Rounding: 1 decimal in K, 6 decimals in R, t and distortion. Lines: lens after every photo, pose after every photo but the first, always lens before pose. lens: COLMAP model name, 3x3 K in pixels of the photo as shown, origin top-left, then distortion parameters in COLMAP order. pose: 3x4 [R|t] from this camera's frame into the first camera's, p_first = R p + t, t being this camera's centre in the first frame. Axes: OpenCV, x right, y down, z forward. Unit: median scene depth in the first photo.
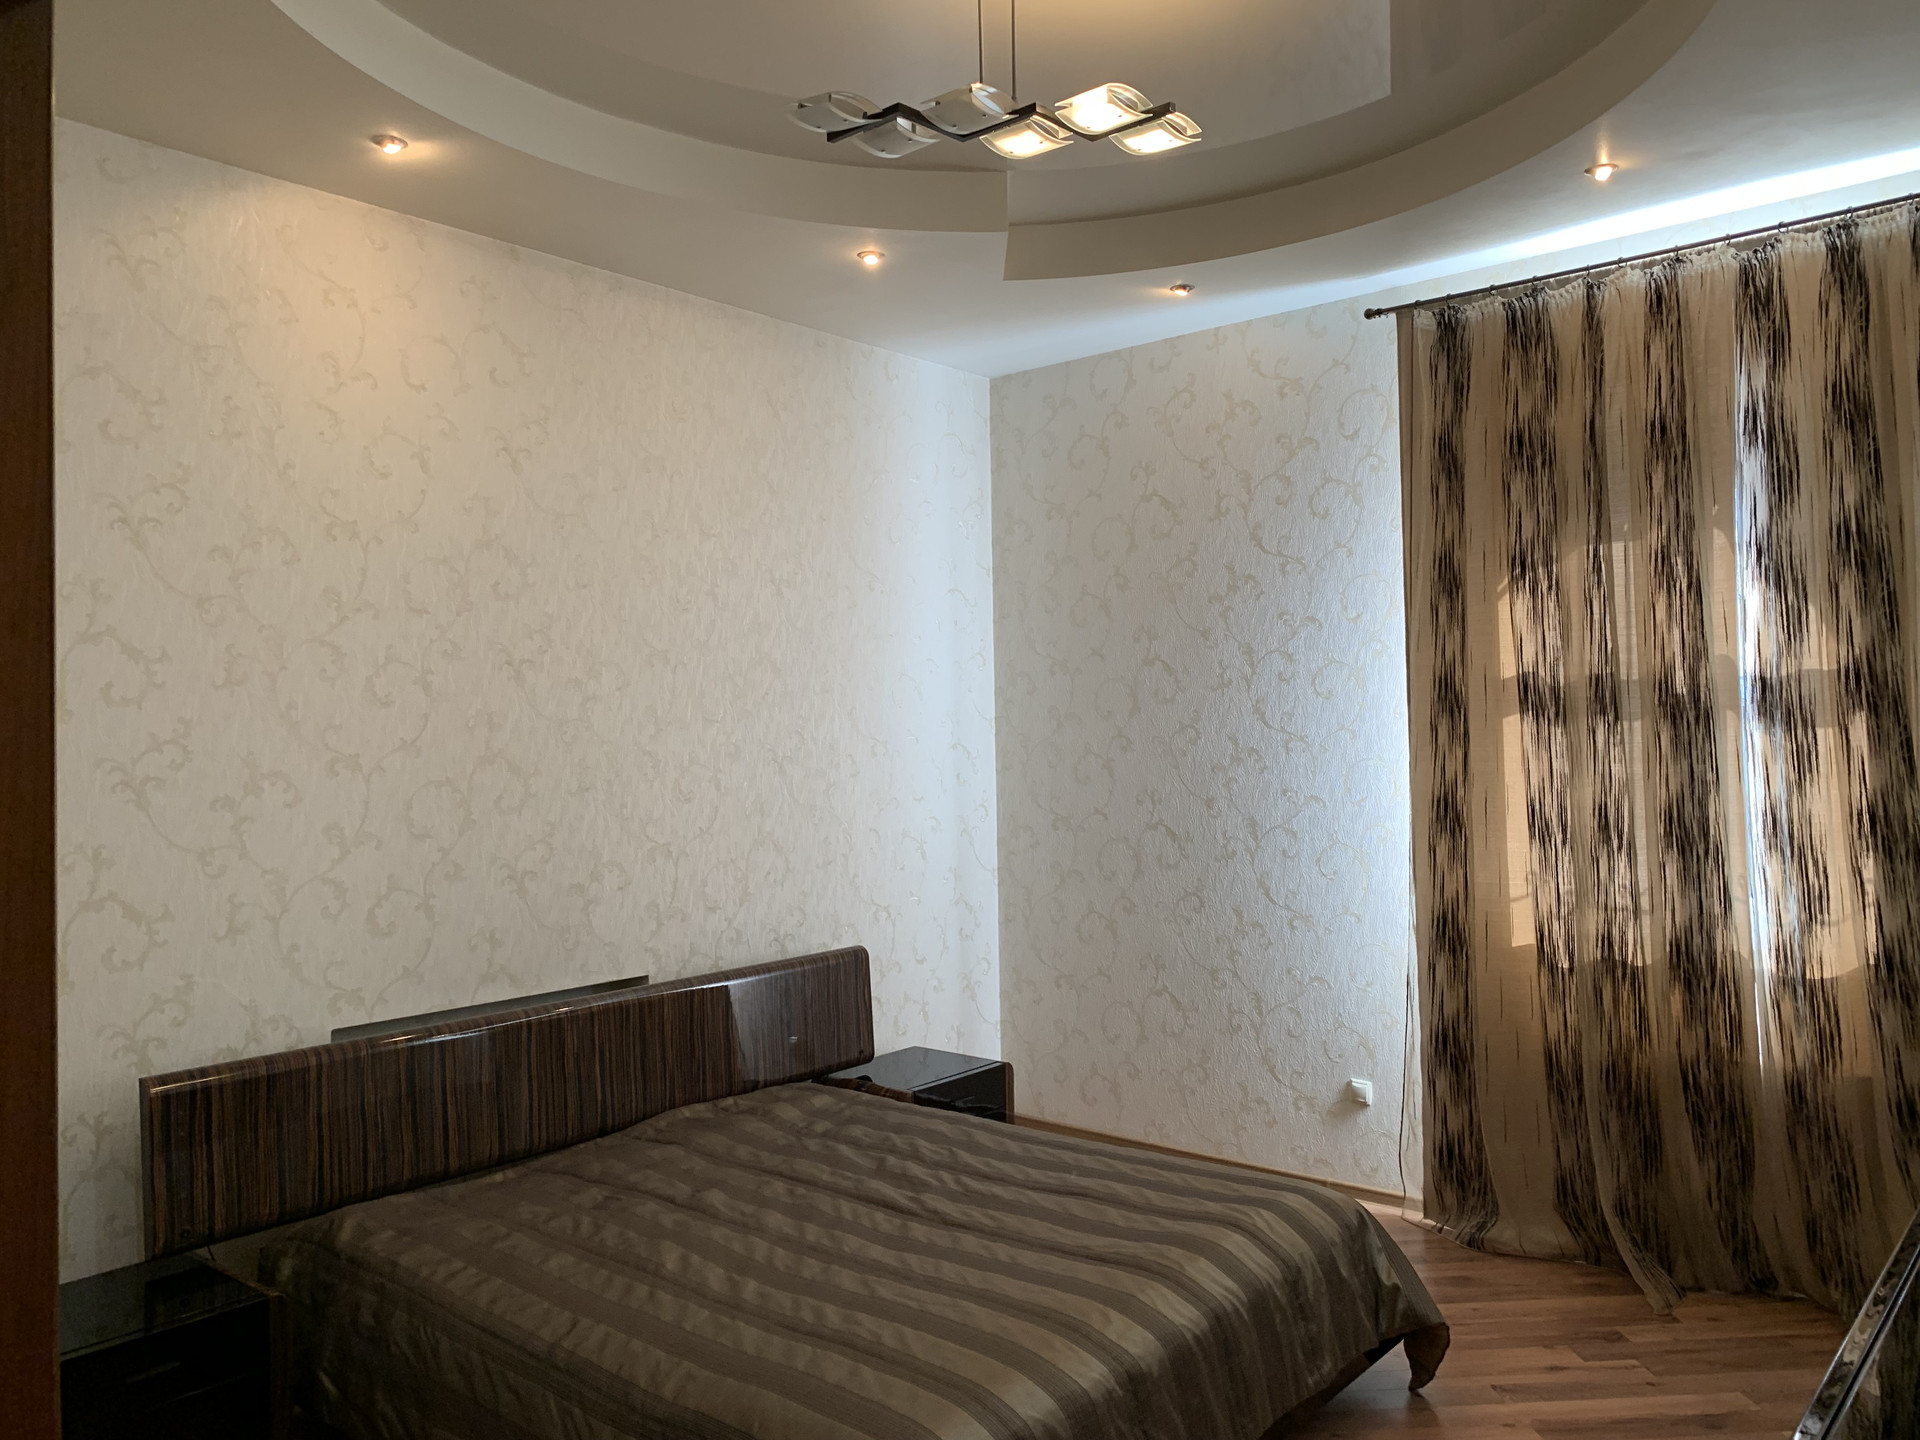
lens RADIAL K [[1454.6, 0, 915.6], [0, 1454.6, 723.3], [0, 0, 1]] dist [0.010416, 0.001348]
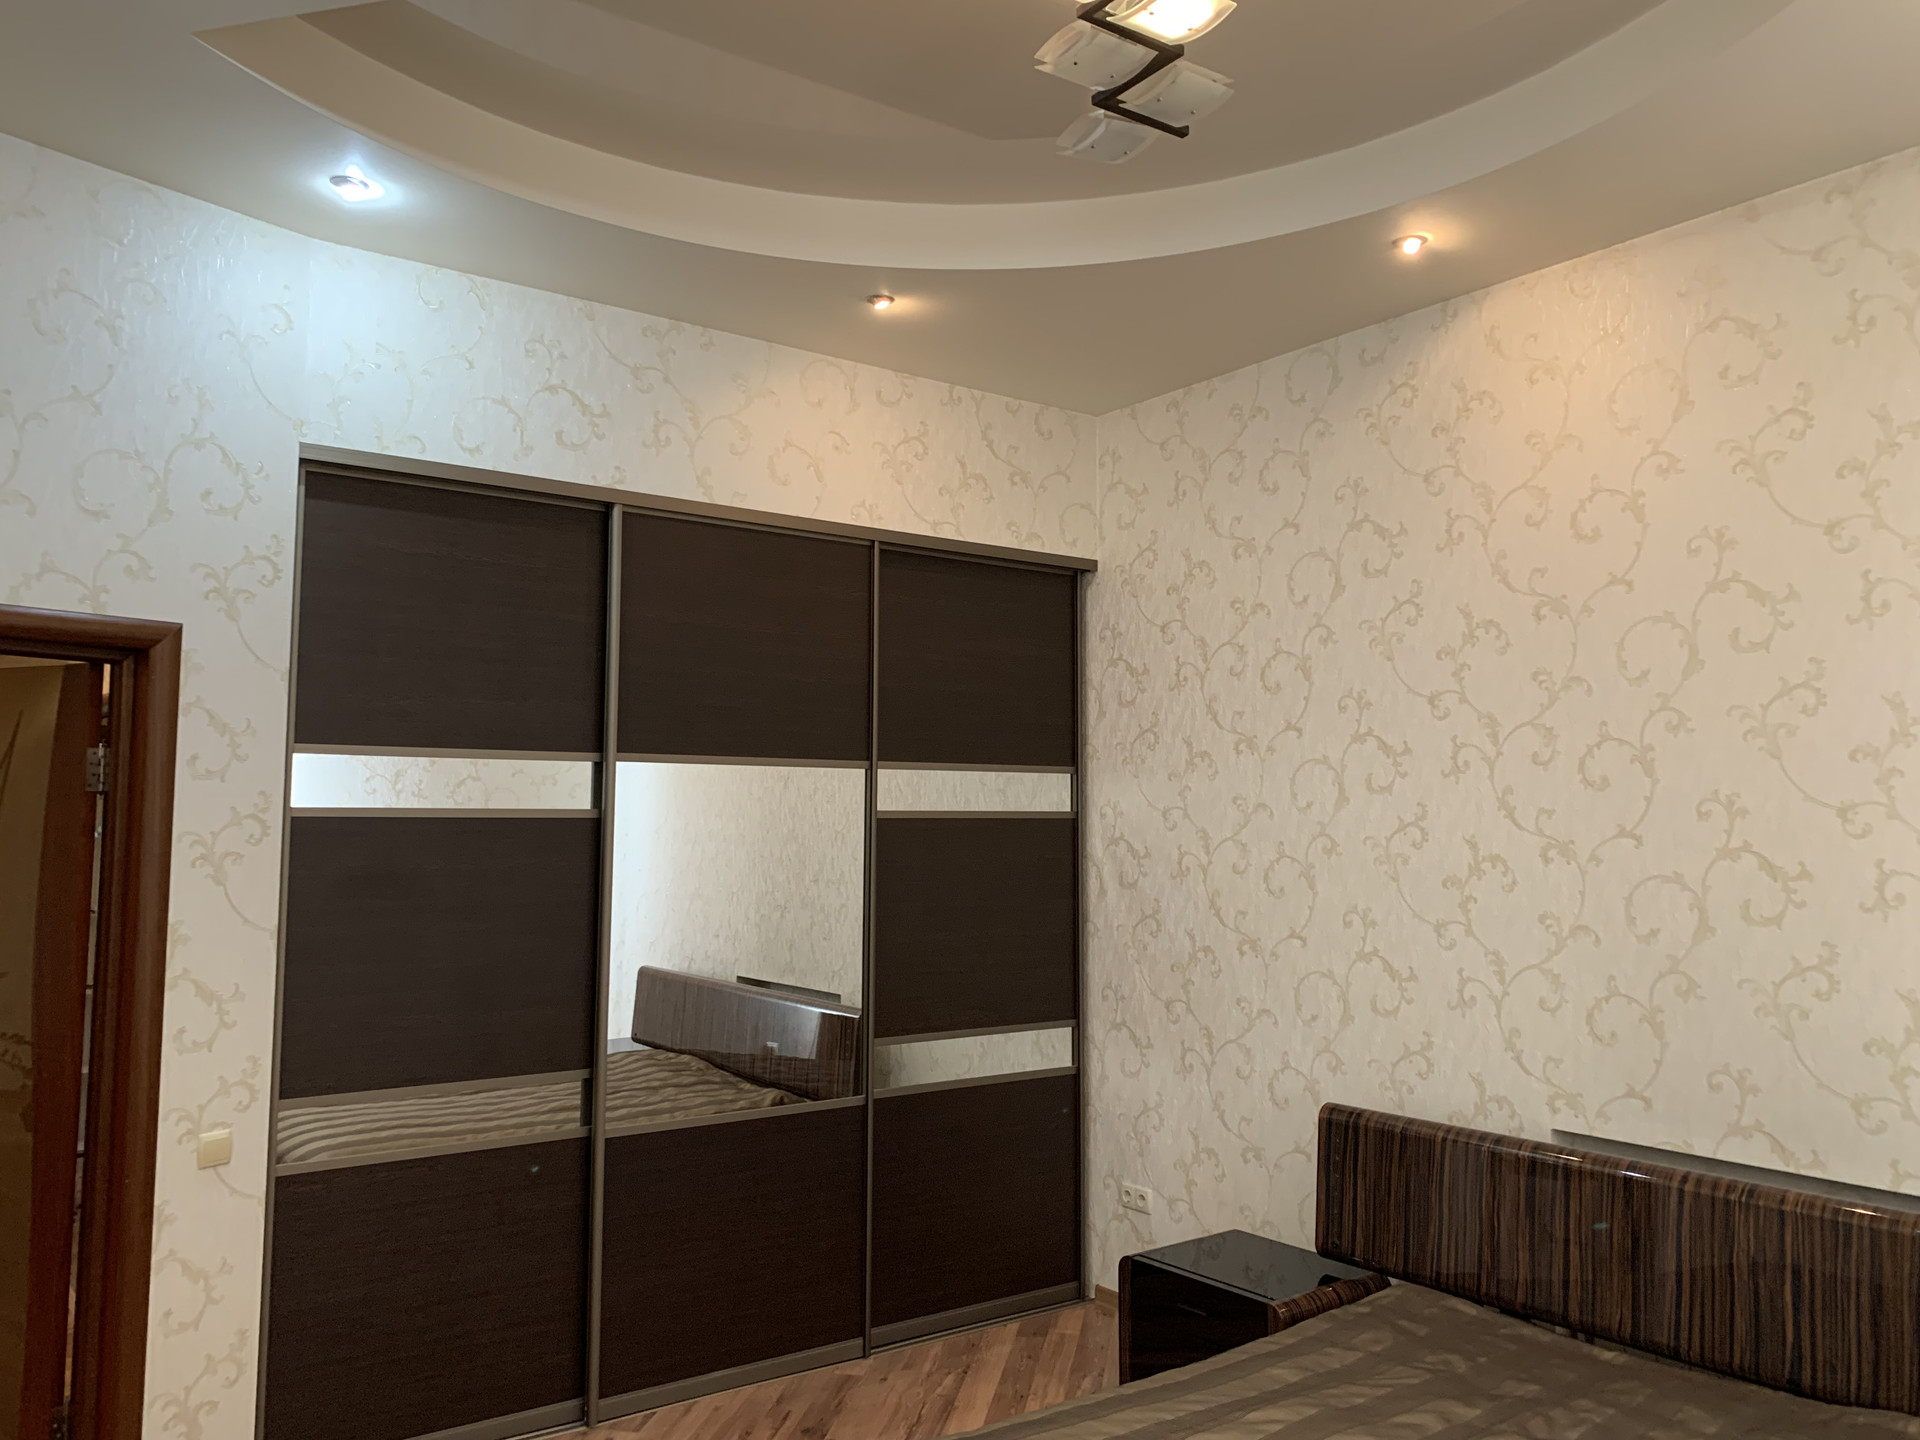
lens RADIAL K [[1484.8, 0, 960.0], [0, 1484.8, 720.0], [0, 0, 1]] dist [-0.001415, -0.001302]
pose [[-0.186738, -0.037514, -0.981693, 0.636545], [0.009301, 0.999158, -0.039951, -0.022532], [0.982366, -0.016591, -0.186232, 0.802292]]
